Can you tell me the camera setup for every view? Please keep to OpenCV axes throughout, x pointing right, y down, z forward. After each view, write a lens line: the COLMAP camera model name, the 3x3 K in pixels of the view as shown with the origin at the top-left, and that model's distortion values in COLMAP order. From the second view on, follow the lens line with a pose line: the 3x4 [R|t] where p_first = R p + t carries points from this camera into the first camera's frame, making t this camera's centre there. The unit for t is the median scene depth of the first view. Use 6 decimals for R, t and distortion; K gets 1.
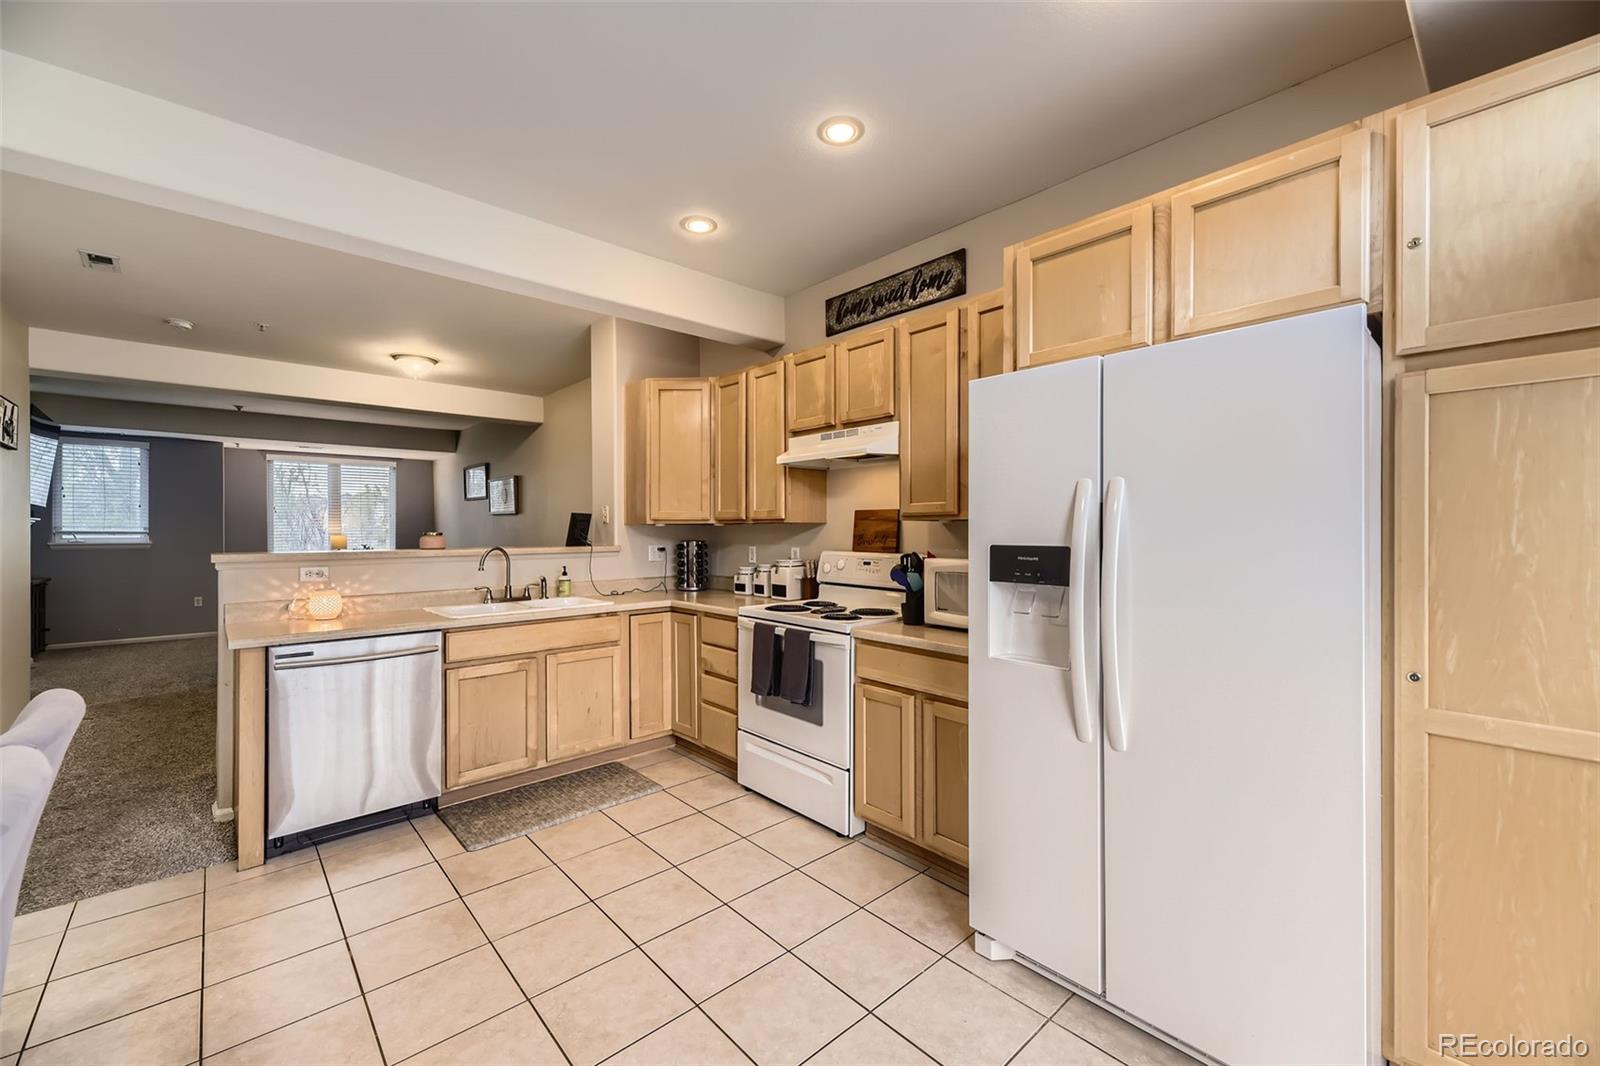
lens RADIAL K [[638.7, 0, 794.7], [0, 638.7, 528.8], [0, 0, 1]] dist [0.000839, -0.000091]
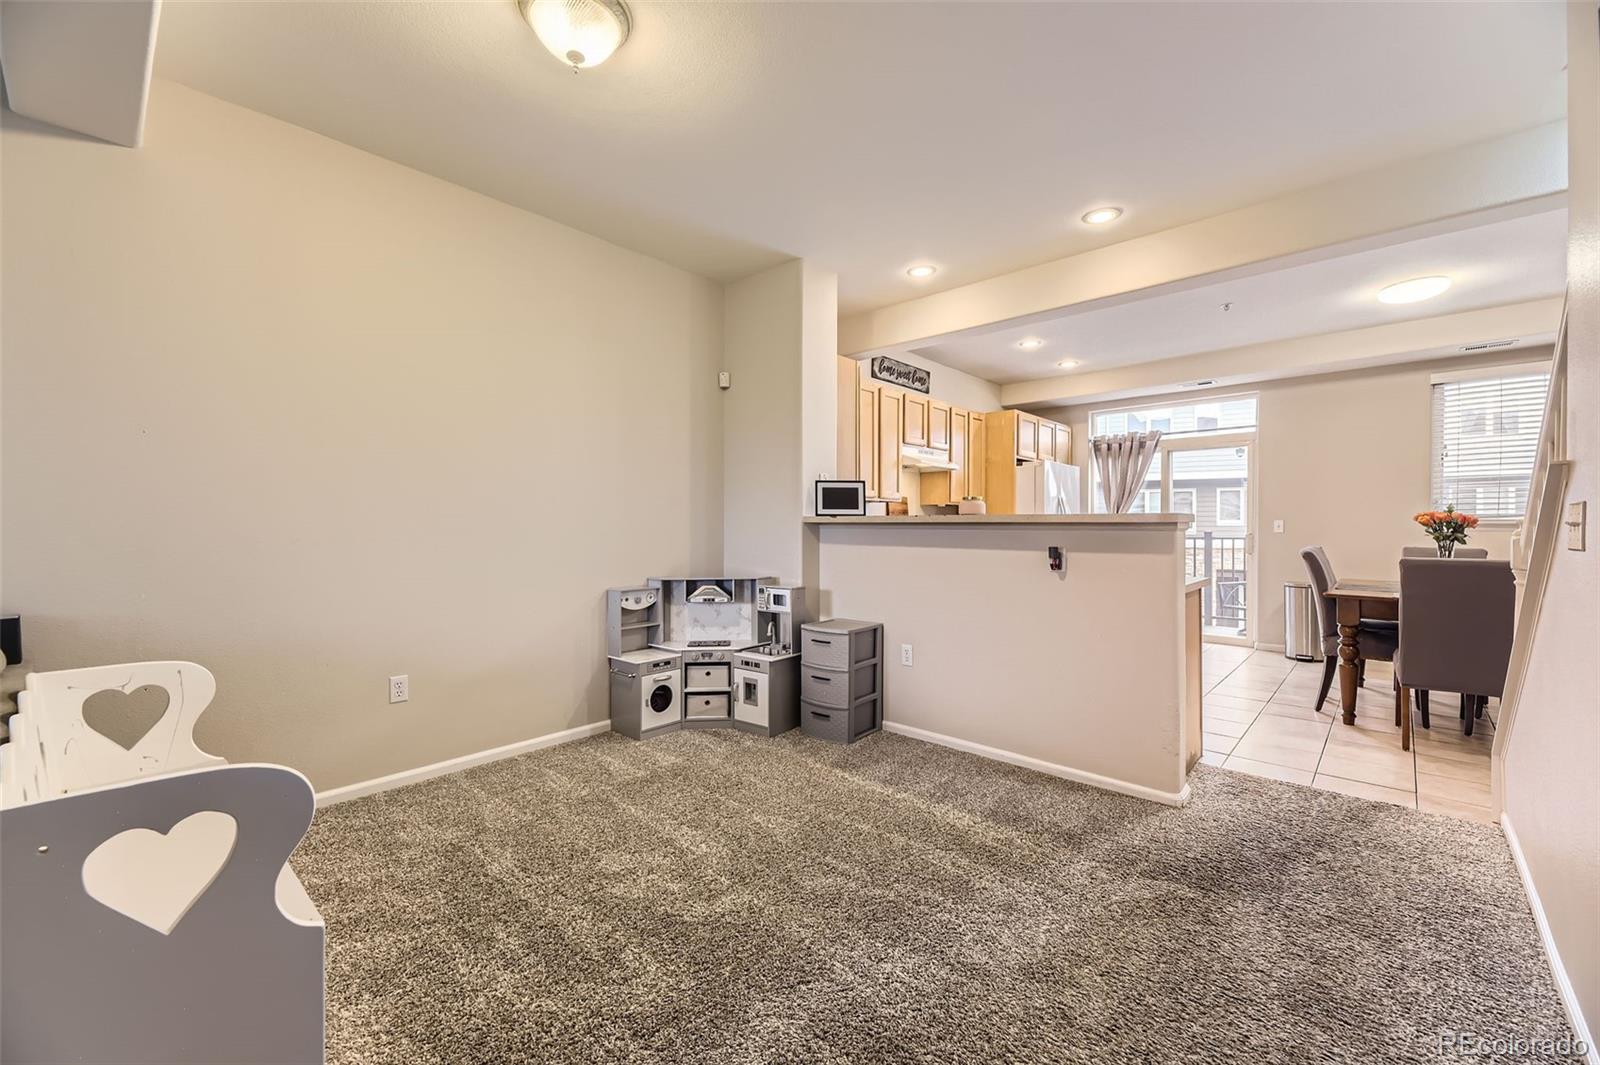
lens RADIAL K [[638.7, 0, 794.7], [0, 638.7, 528.3], [0, 0, 1]] dist [0.000839, -0.000091]
pose [[-0.092706, 0.003613, 0.995687, -1.586277], [-0.000731, 0.999993, -0.003696, 0.062629], [-0.995693, -0.001070, -0.092703, 1.486406]]
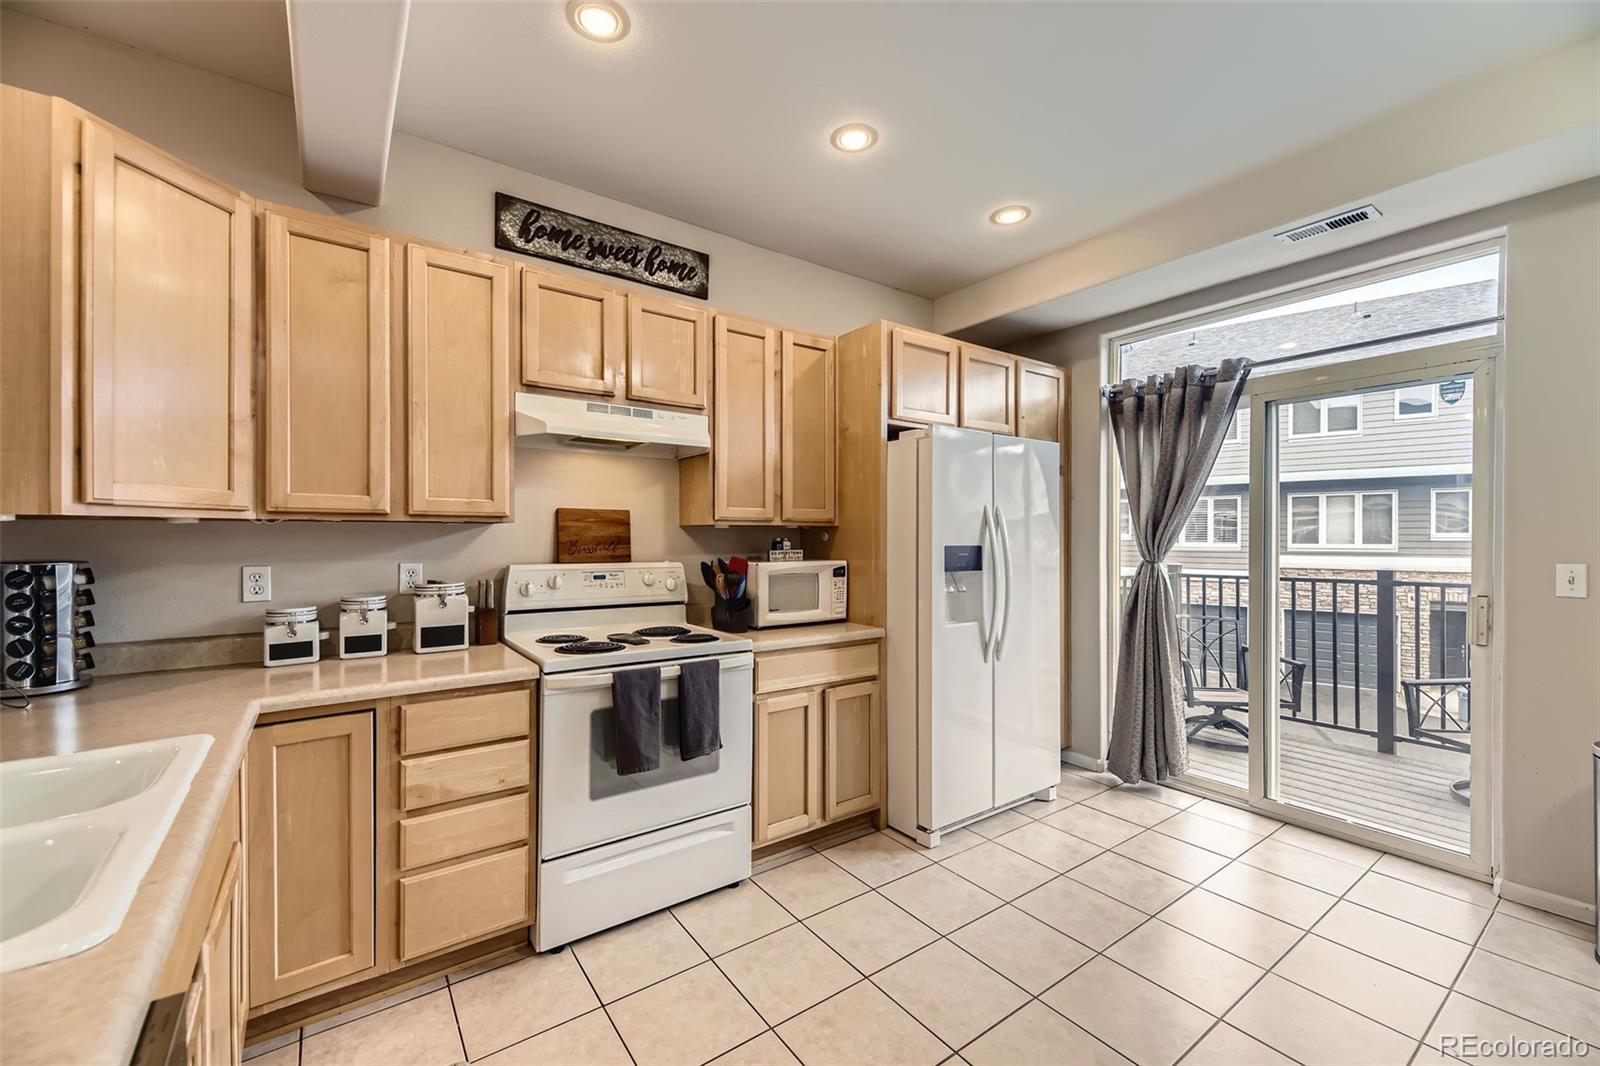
lens RADIAL K [[641.2, 0, 793.9], [0, 641.2, 538.1], [0, 0, 1]] dist [0.000384, -0.000349]
pose [[0.106457, -0.000092, 0.994317, -0.663206], [-0.004660, 0.999989, 0.000592, 0.004363], [-0.994306, -0.004696, 0.106455, 0.695536]]
